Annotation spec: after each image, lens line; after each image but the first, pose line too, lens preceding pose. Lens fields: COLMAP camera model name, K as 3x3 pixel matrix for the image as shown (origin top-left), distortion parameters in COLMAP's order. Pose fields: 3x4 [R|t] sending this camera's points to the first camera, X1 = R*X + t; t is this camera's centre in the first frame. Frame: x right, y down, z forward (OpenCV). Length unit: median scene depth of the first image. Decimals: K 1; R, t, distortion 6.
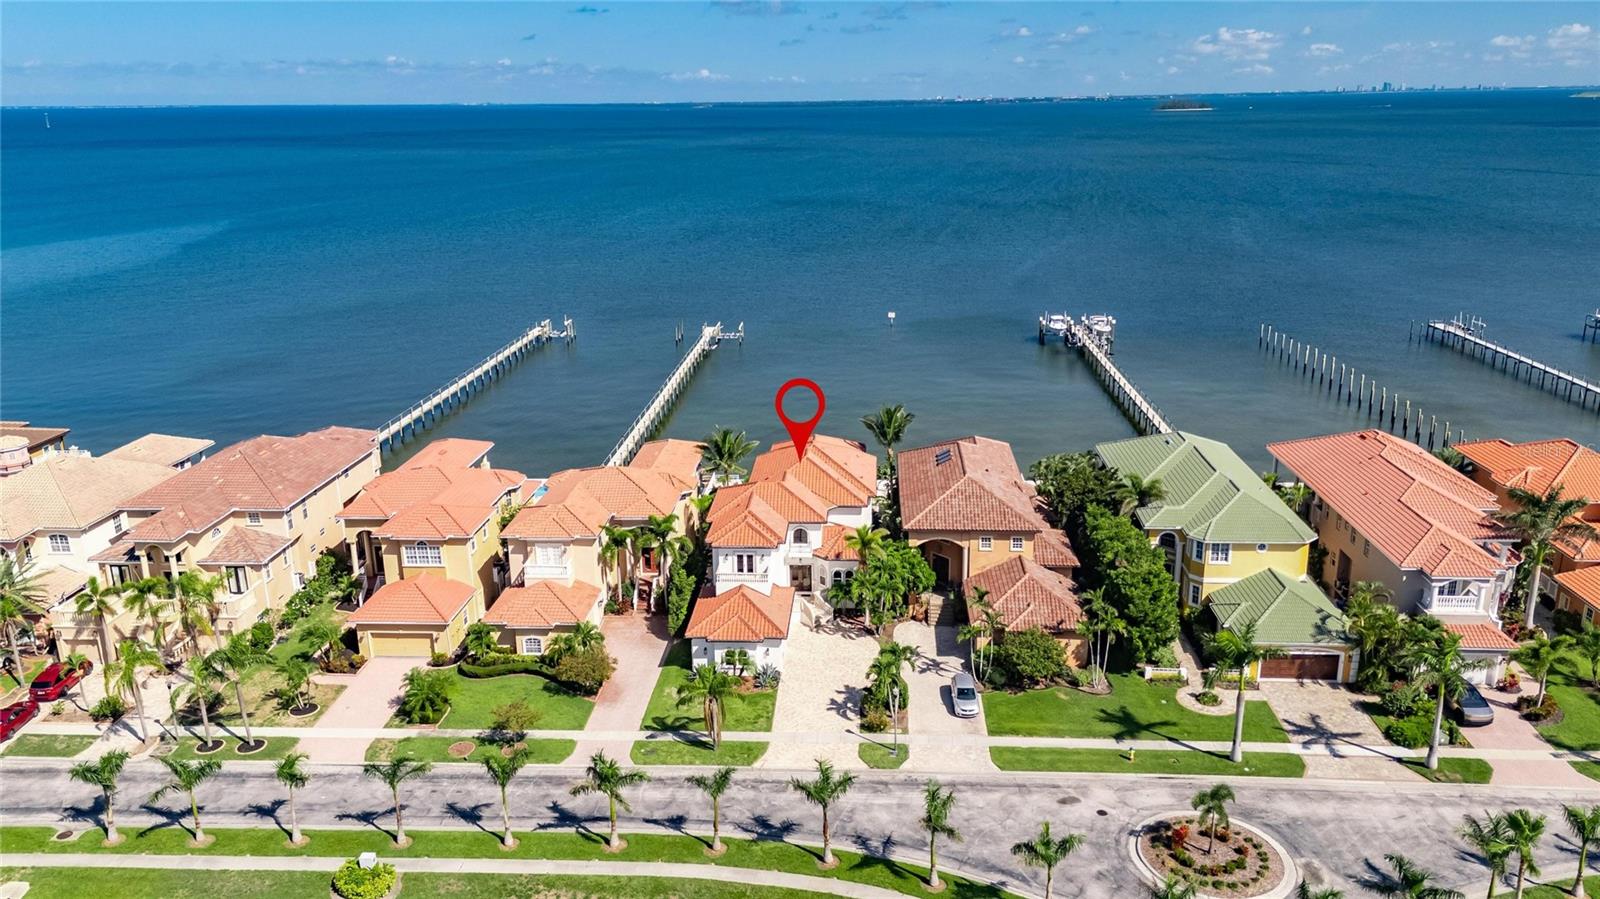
lens RADIAL K [[1175.0, 0, 804.5], [0, 1175.0, 473.6], [0, 0, 1]] dist [0.061885, -0.051707]
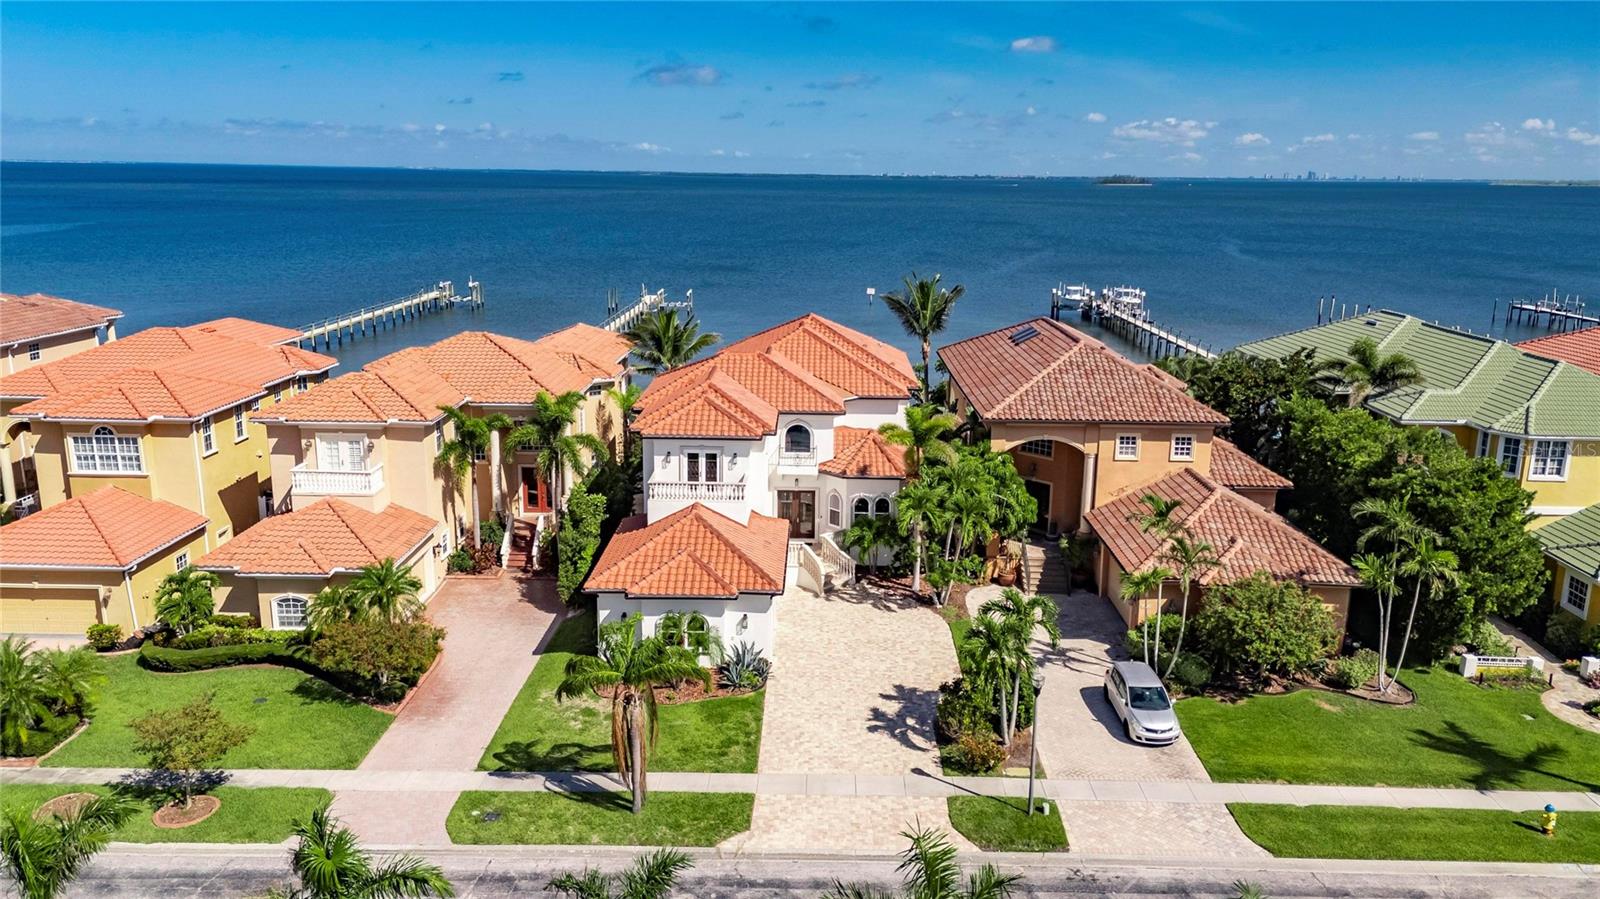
lens RADIAL K [[1178.9, 0, 805.0], [0, 1178.9, 469.9], [0, 0, 1]] dist [0.029620, -0.002736]
pose [[0.998654, 0.014552, 0.049780, -0.030919], [-0.011390, 0.997934, -0.063222, 0.115098], [-0.050598, 0.062570, 0.996757, 0.468399]]
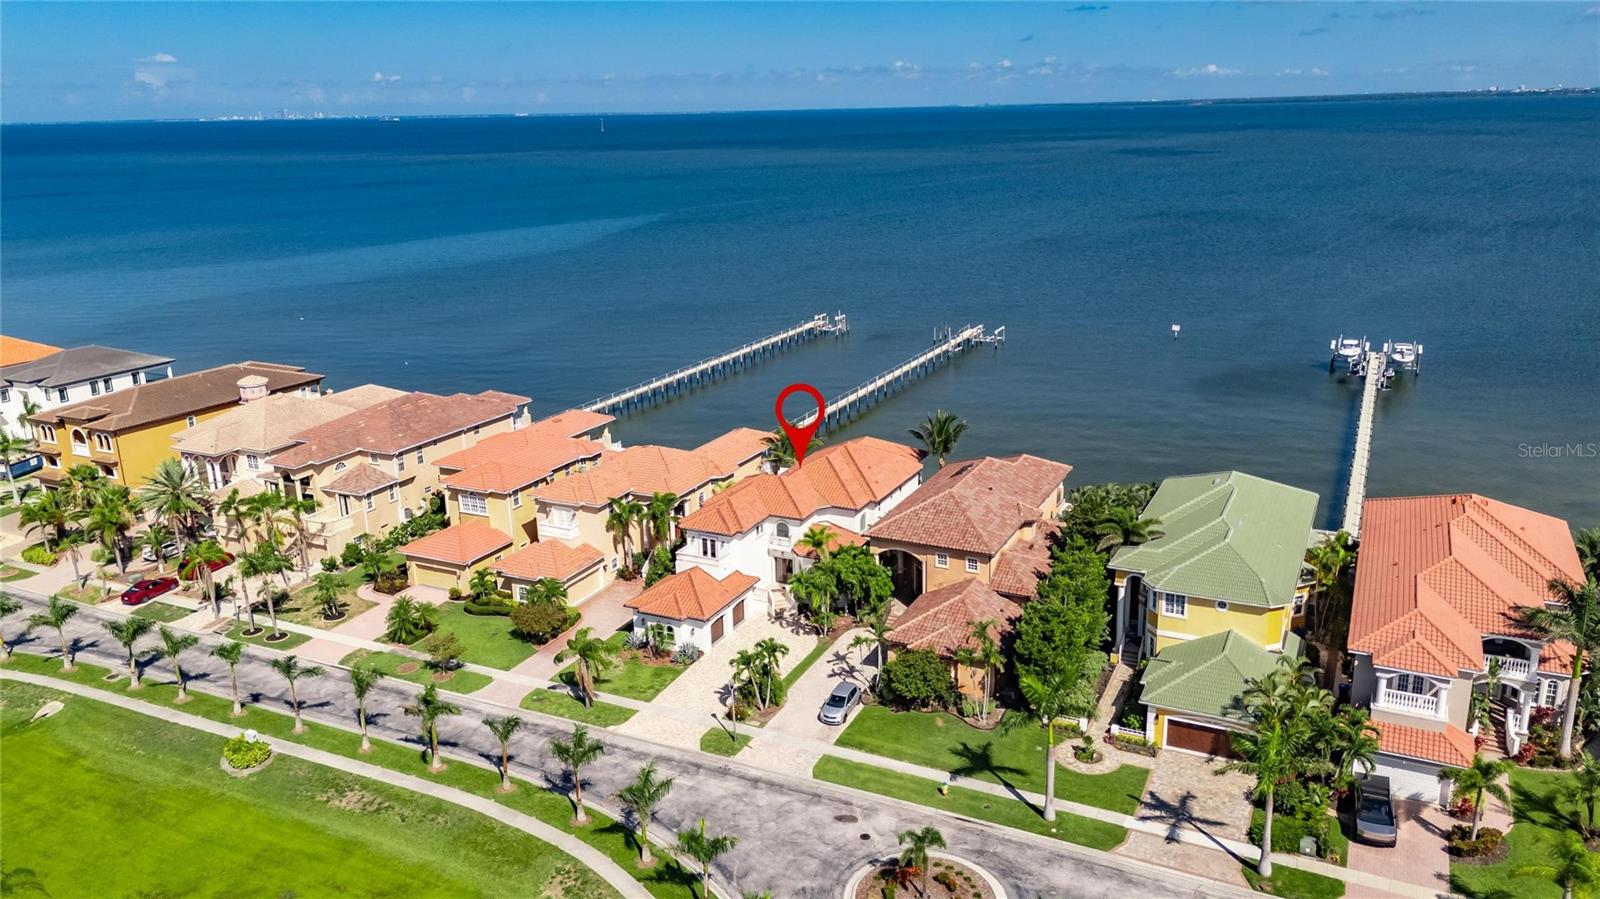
lens RADIAL K [[1175.0, 0, 804.5], [0, 1175.0, 473.6], [0, 0, 1]] dist [0.061885, -0.051707]
pose [[0.921106, 0.108509, -0.373885, 0.430500], [-0.108422, 0.993876, 0.021333, -0.021876], [0.373910, 0.020887, 0.927230, 0.055271]]
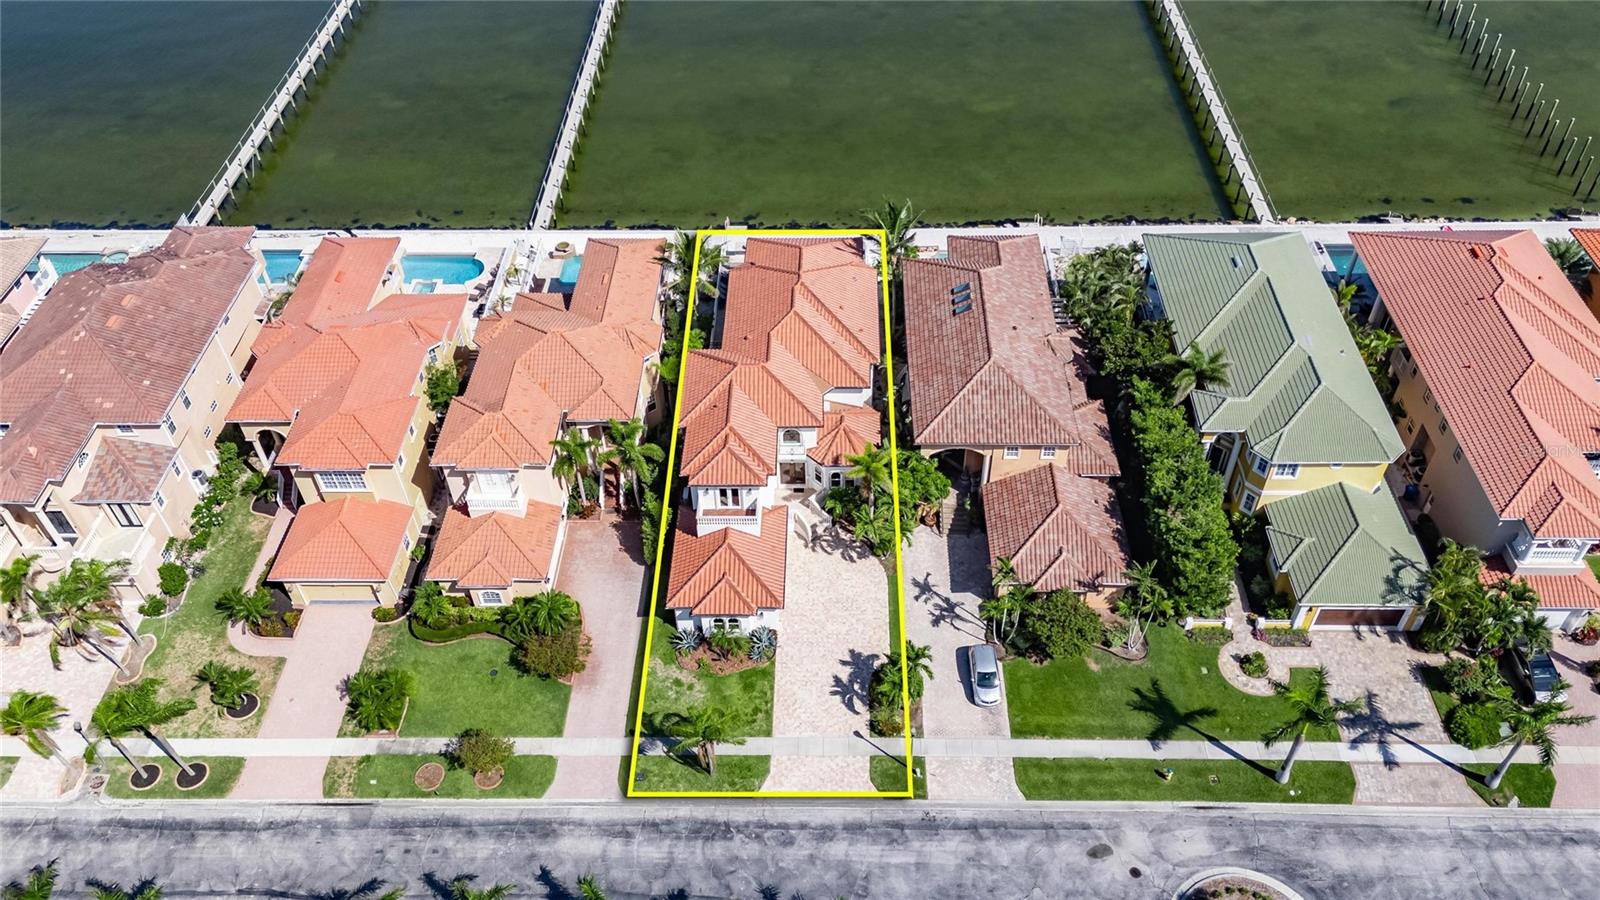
lens RADIAL K [[1175.0, 0, 804.5], [0, 1175.0, 474.1], [0, 0, 1]] dist [0.061885, -0.051707]
pose [[0.999201, -0.032316, 0.023536, -0.016236], [0.017610, 0.884300, 0.466587, -0.343801], [-0.035891, -0.465800, 0.884162, 0.265637]]
